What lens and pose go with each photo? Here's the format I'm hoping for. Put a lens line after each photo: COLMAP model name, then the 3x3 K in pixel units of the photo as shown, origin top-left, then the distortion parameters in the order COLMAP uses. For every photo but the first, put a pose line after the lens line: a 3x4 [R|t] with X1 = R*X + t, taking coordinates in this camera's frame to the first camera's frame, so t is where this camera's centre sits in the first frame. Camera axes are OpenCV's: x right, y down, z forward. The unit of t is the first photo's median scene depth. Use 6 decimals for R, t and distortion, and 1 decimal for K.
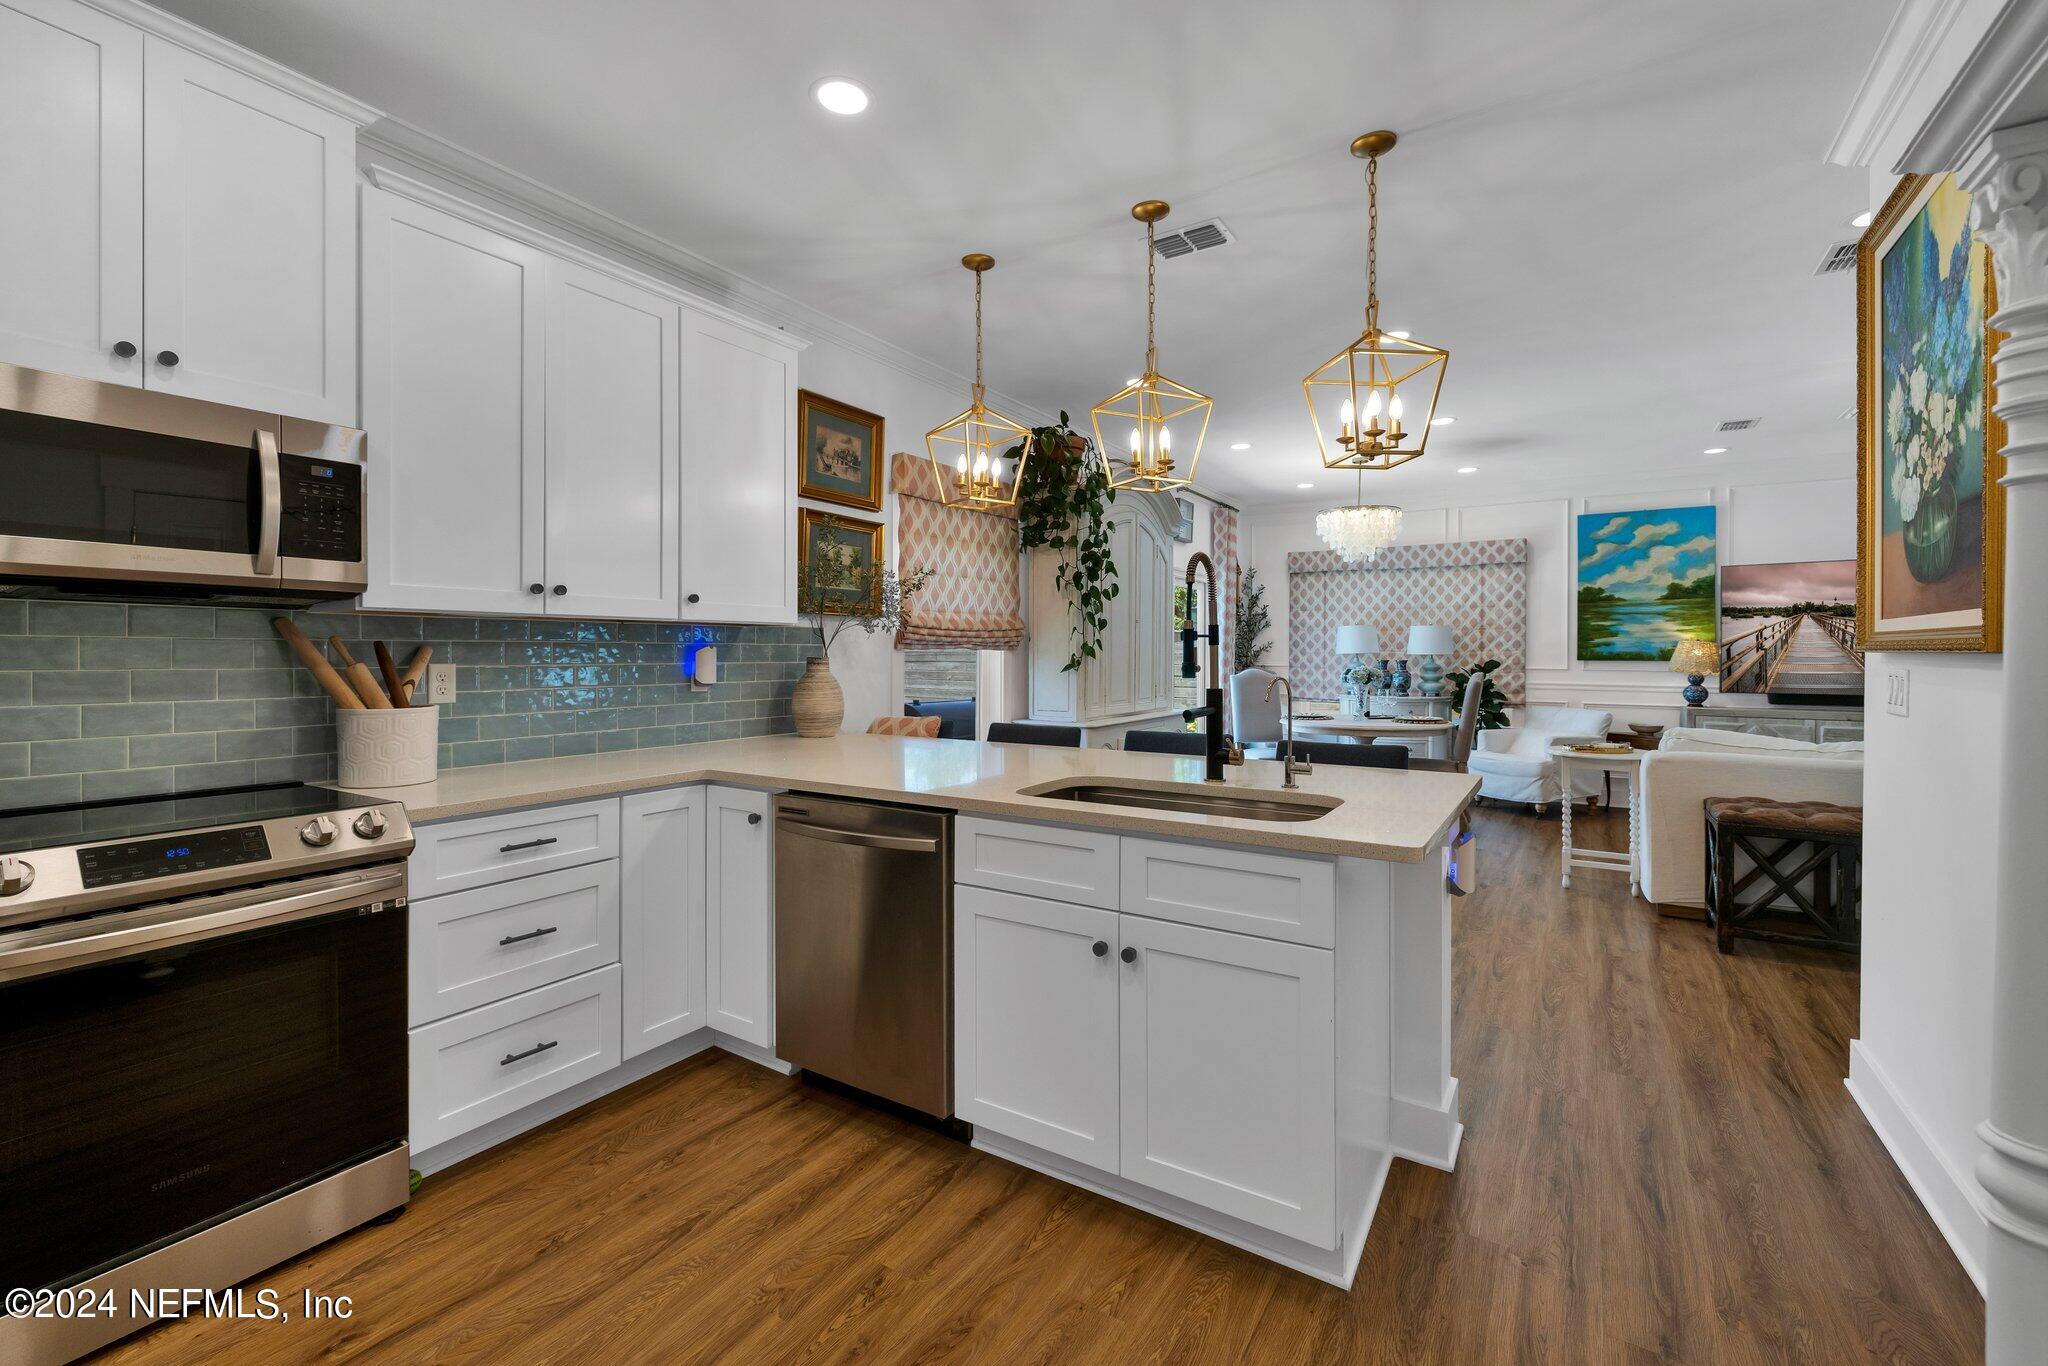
lens RADIAL K [[867.3, 0, 1022.1], [0, 867.3, 649.7], [0, 0, 1]] dist [-0.003216, 0.000757]
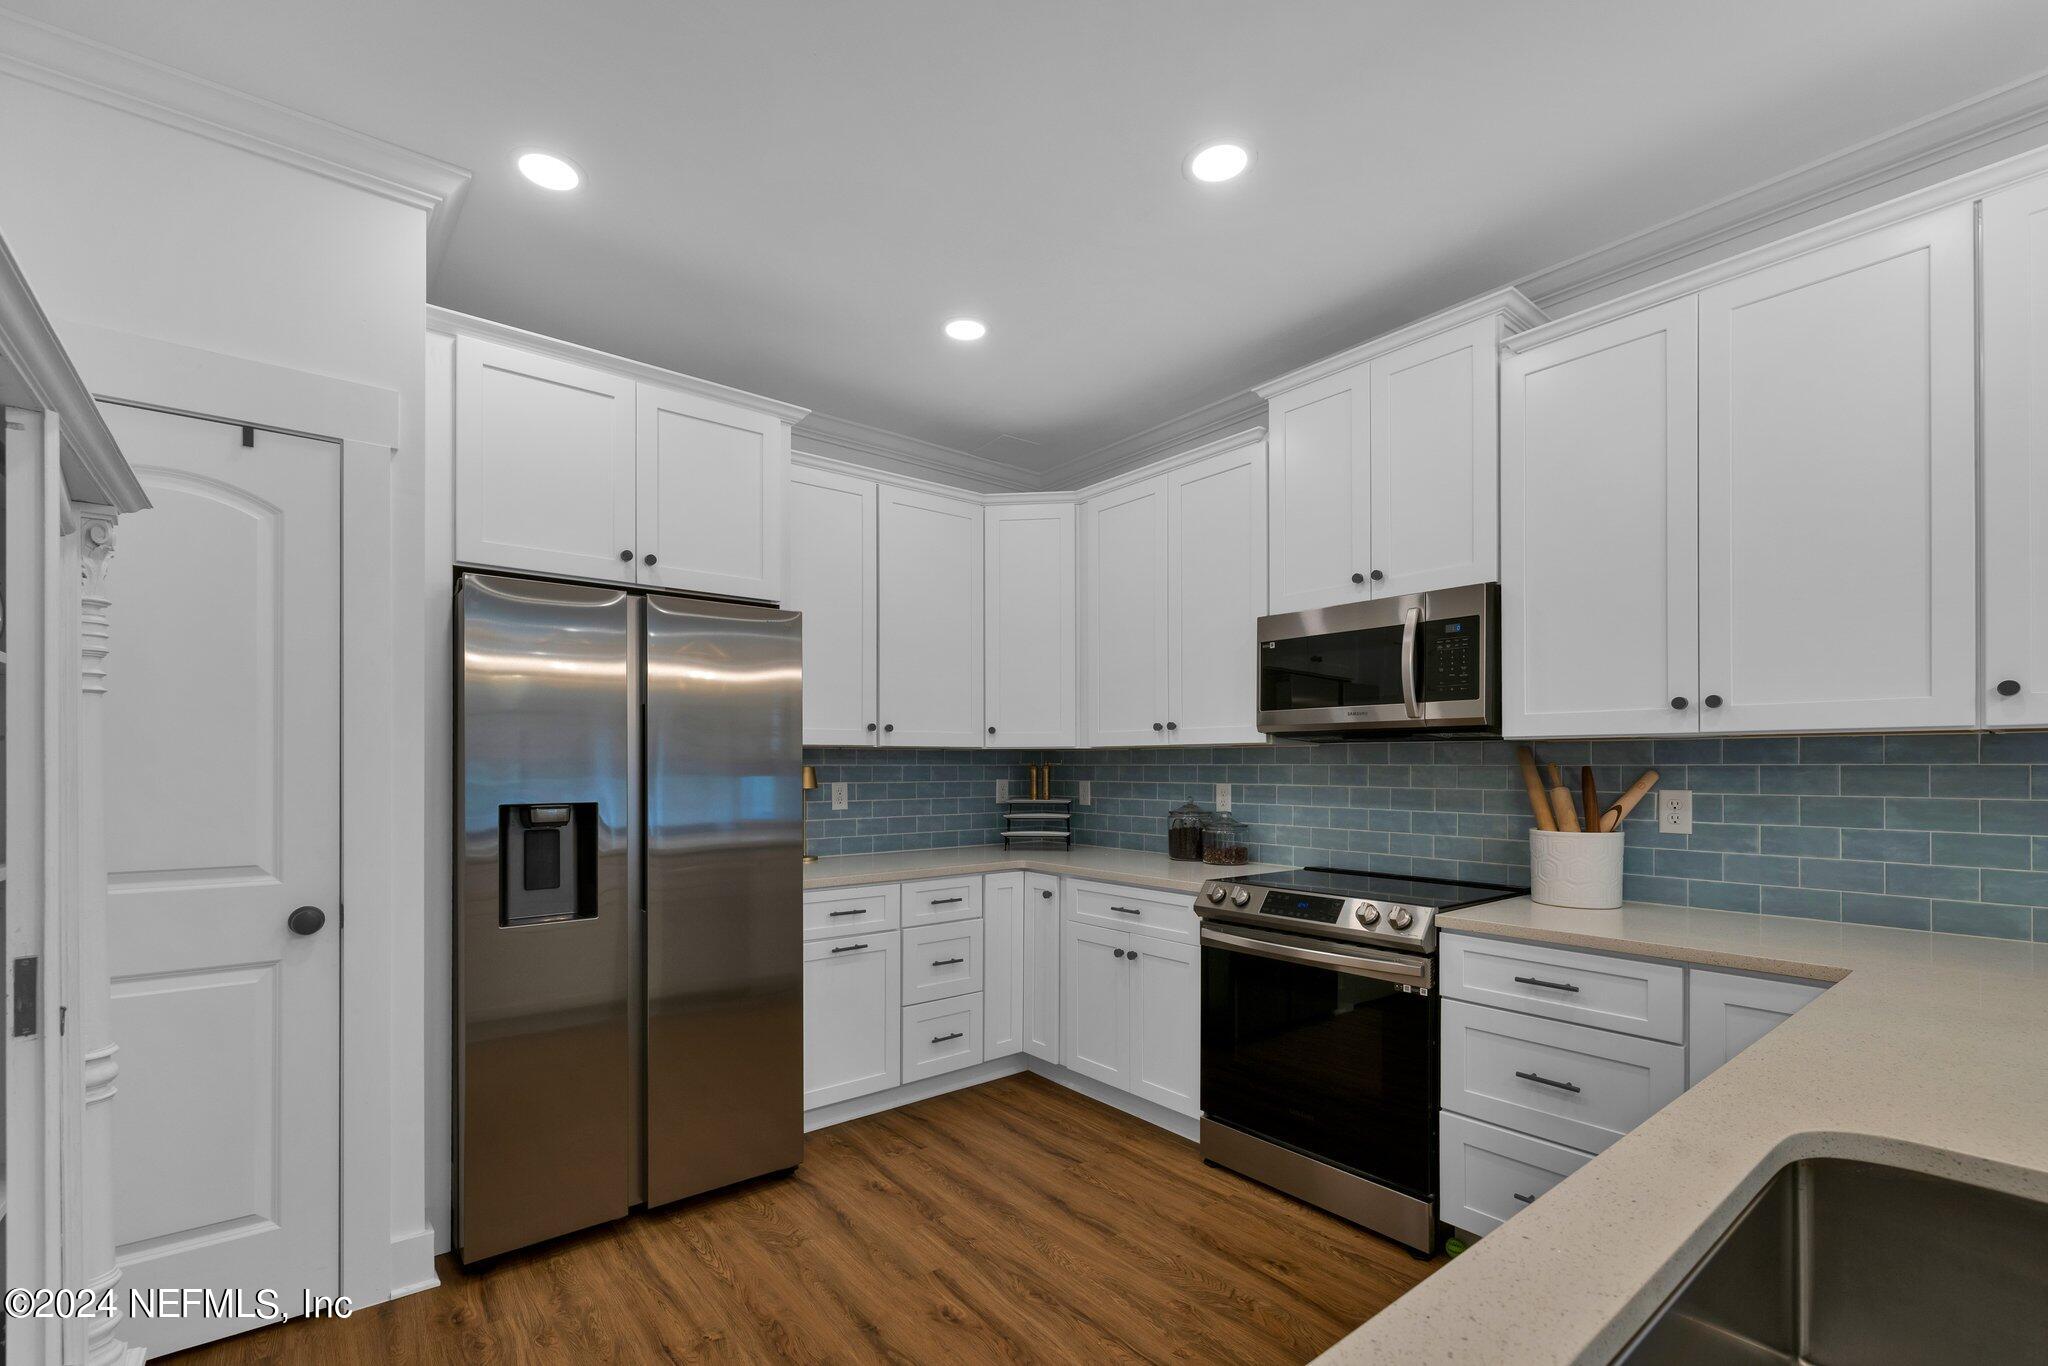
lens RADIAL K [[867.3, 0, 1025.1], [0, 867.3, 767.4], [0, 0, 1]] dist [-0.003216, 0.000757]
pose [[-0.314608, -0.000753, -0.949221, 0.320682], [0.001897, 0.999997, -0.001422, -0.005951], [0.949220, -0.002248, -0.314606, 0.490005]]
